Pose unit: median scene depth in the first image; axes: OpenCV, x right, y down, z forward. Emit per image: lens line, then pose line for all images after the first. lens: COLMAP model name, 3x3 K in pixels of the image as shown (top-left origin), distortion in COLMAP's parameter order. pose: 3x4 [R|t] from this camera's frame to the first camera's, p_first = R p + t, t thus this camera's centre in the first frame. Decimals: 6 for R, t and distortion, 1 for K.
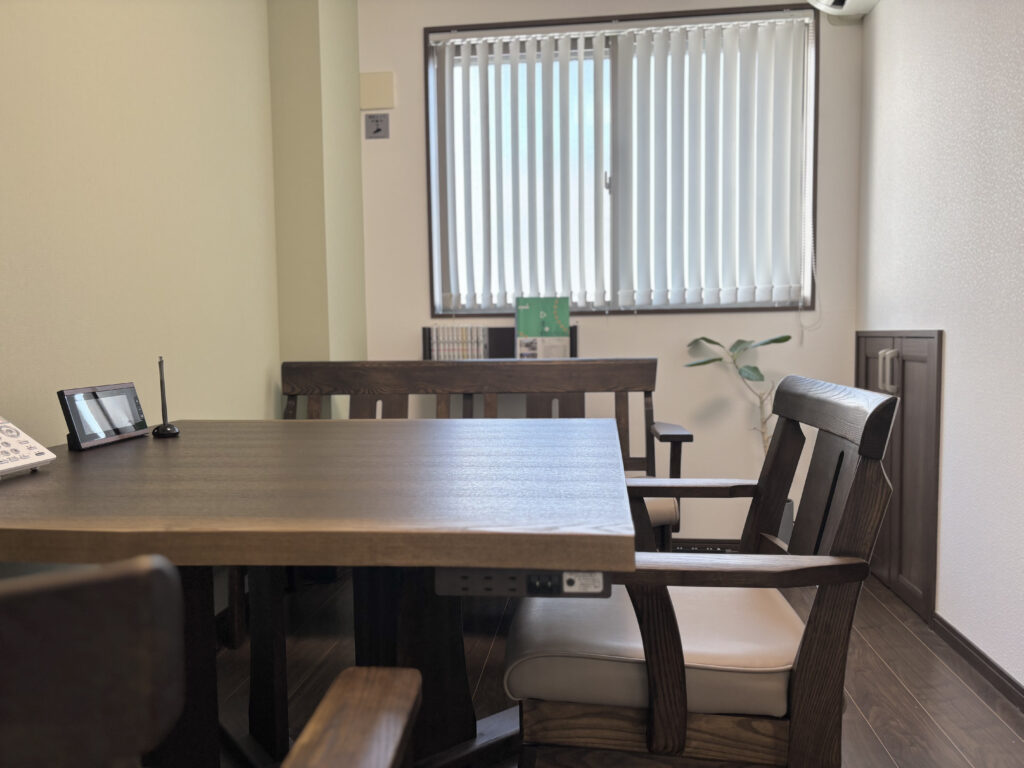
lens RADIAL K [[778.4, 0, 512.0], [0, 778.4, 384.0], [0, 0, 1]] dist [0.054641, -0.003897]
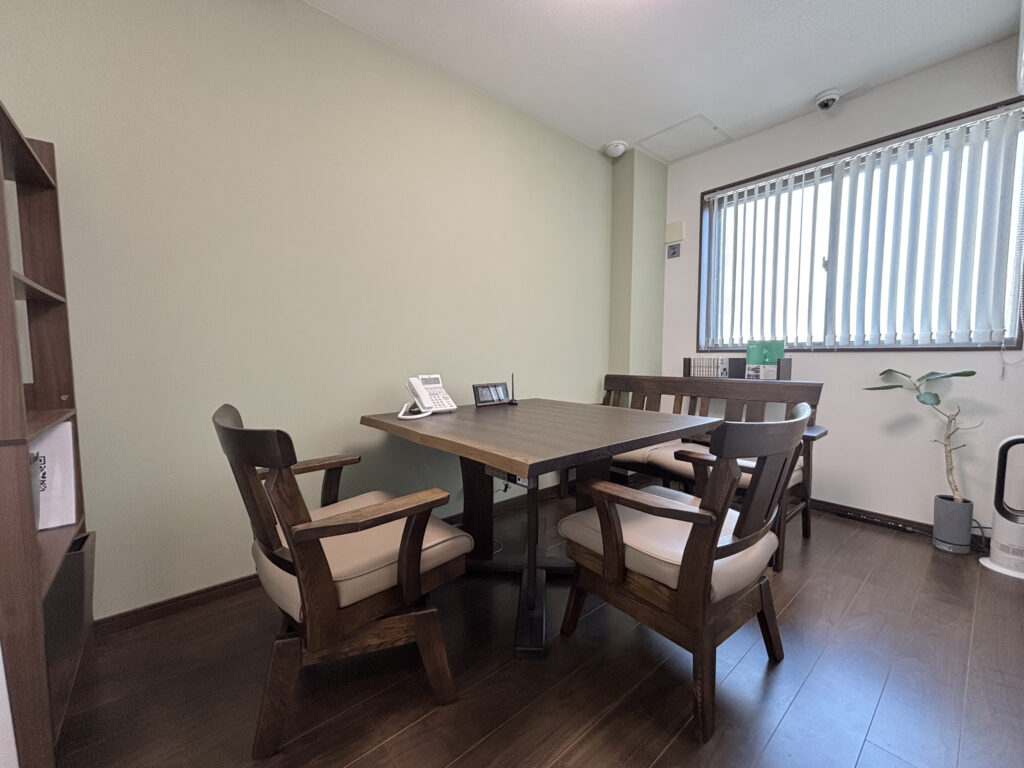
lens RADIAL K [[410.2, 0, 512.0], [0, 410.2, 384.0], [0, 0, 1]] dist [-0.000151, -0.000041]
pose [[0.725675, 0.061528, -0.685281, 0.251450], [-0.052127, 0.998047, 0.034410, -0.023469], [0.686060, 0.010751, 0.727466, 0.018411]]
